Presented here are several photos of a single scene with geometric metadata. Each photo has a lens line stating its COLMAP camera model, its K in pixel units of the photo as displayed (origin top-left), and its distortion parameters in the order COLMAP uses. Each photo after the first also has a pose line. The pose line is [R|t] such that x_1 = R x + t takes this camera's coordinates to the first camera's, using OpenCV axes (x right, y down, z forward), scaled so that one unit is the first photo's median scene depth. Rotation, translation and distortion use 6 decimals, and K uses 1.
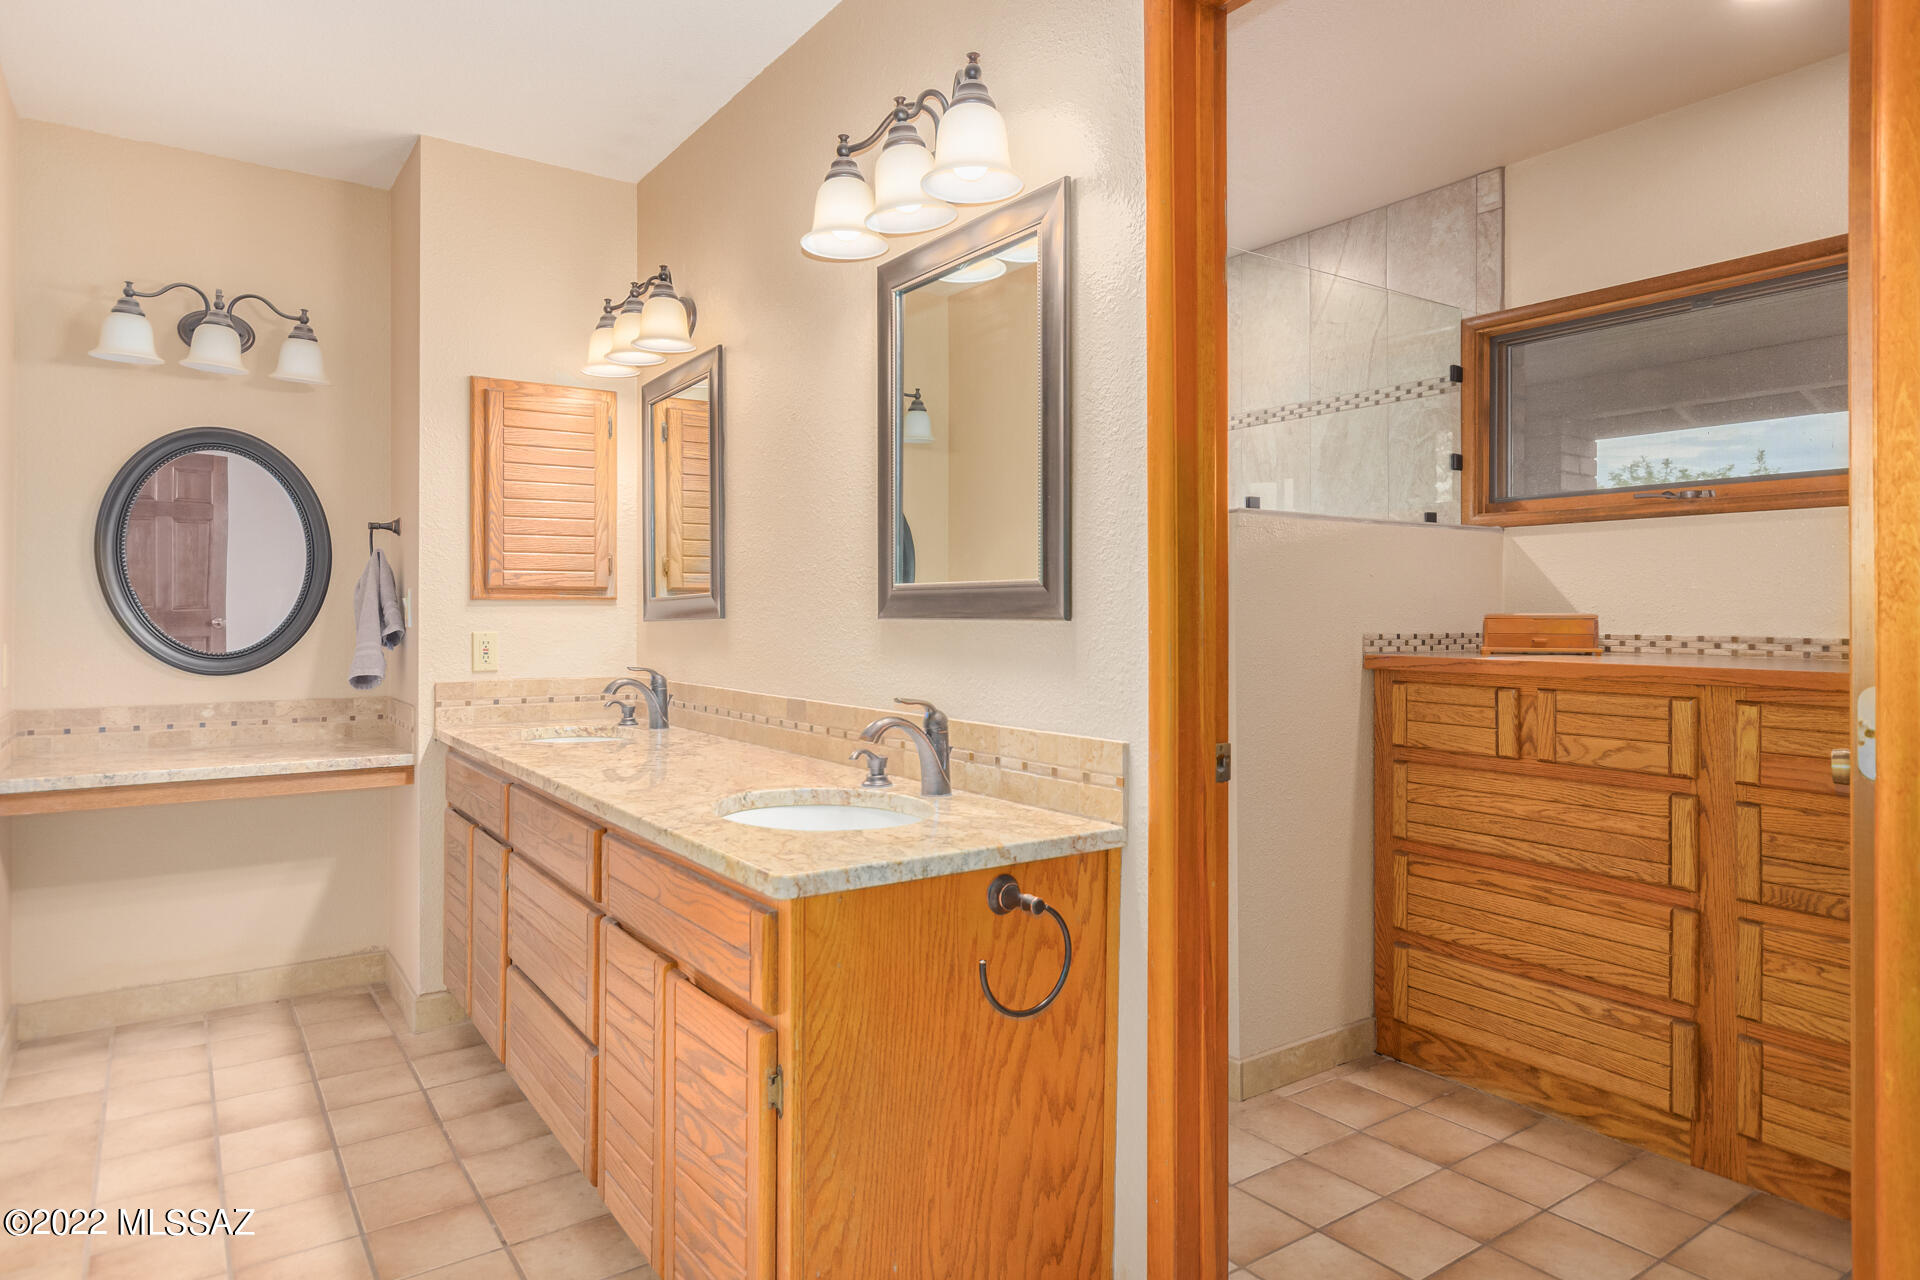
lens RADIAL K [[1132.2, 0, 977.2], [0, 1132.2, 608.9], [0, 0, 1]] dist [0.004043, 0.000748]
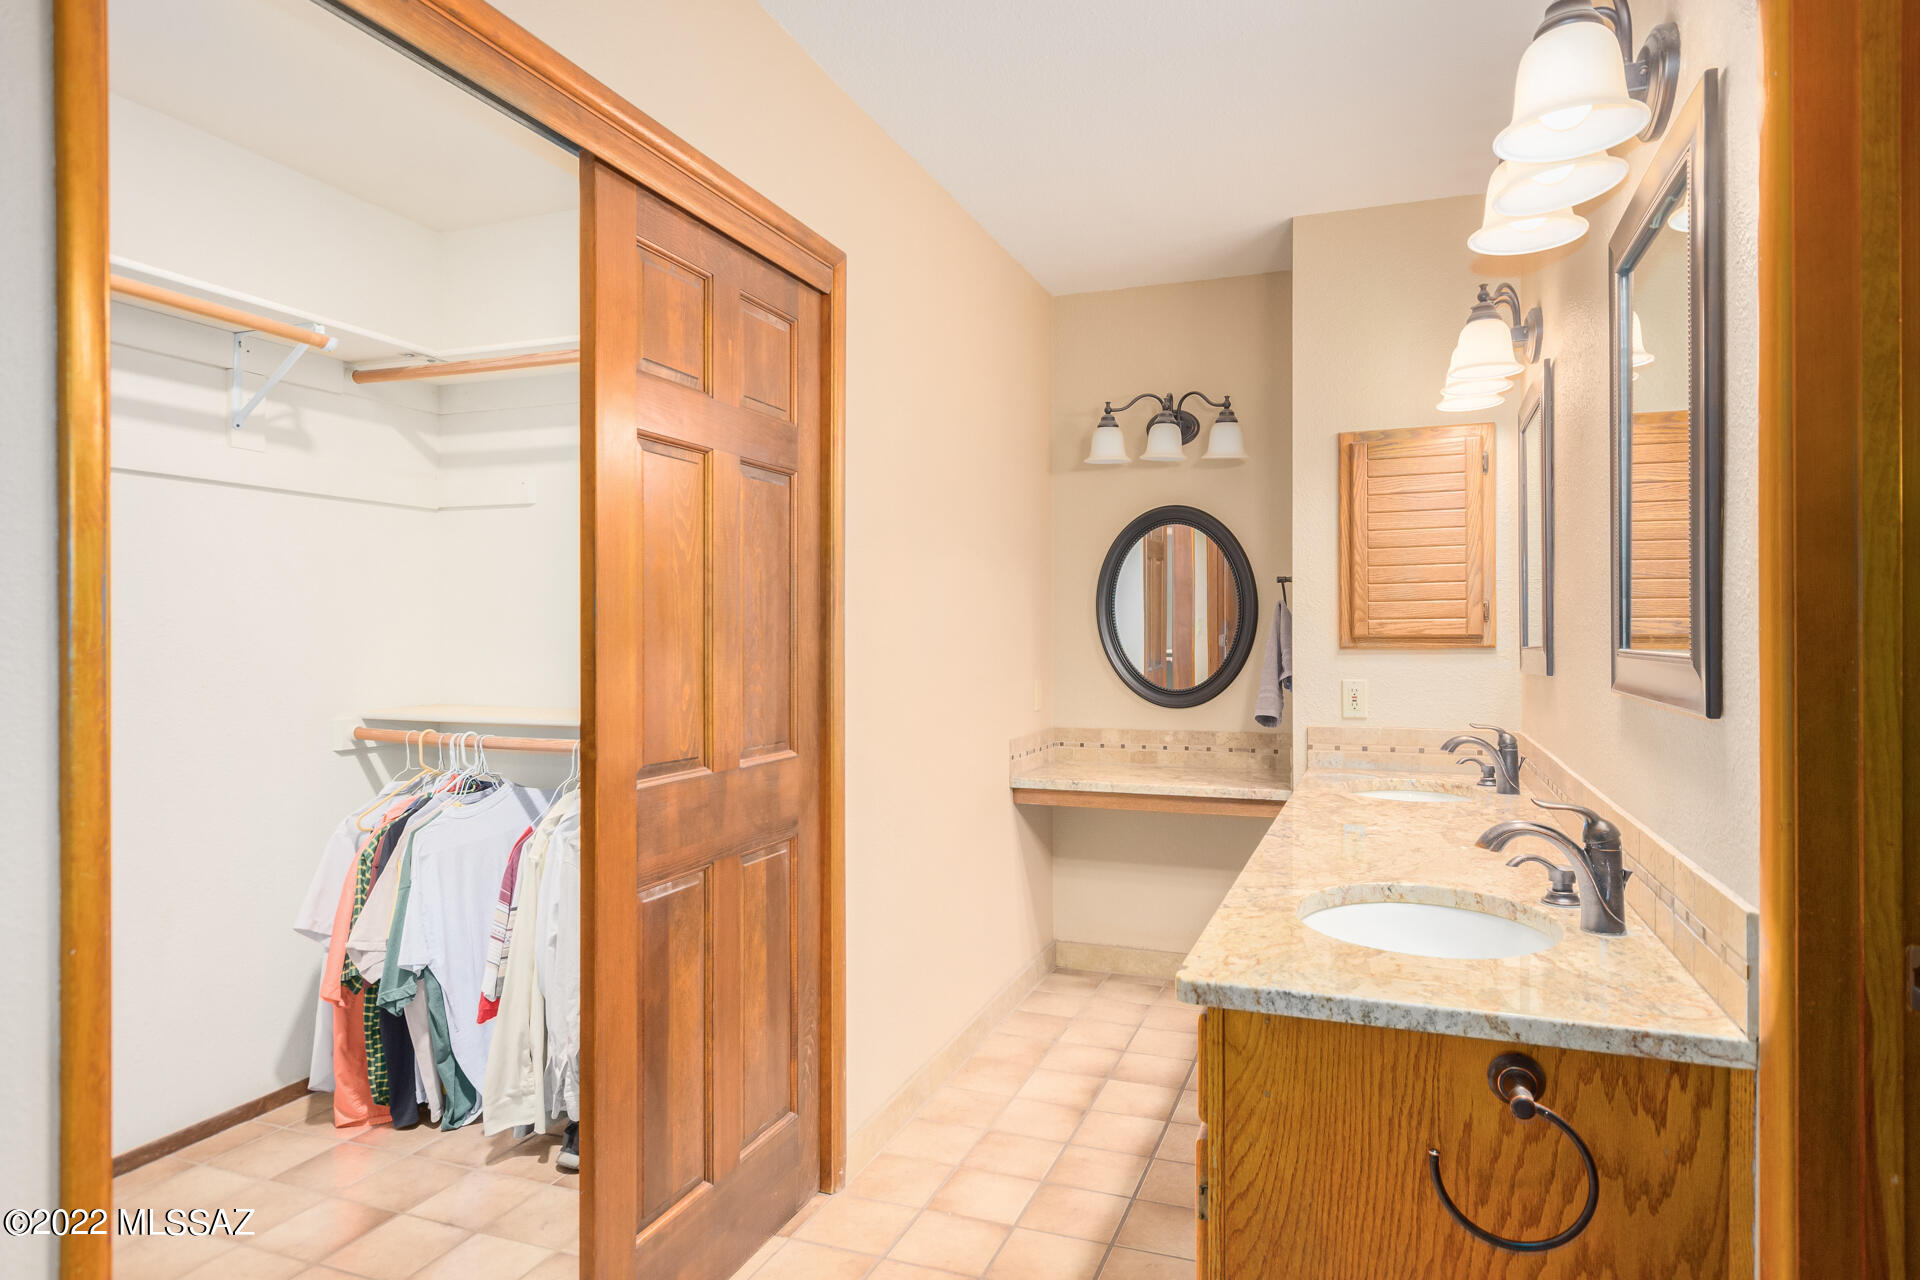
lens RADIAL K [[1132.2, 0, 962.4], [0, 1132.2, 639.7], [0, 0, 1]] dist [0.004043, 0.000748]
pose [[0.555887, 0.002334, -0.831255, 0.228917], [0.005378, 0.999965, 0.006405, -0.025408], [0.831241, -0.008031, 0.555855, 0.138061]]
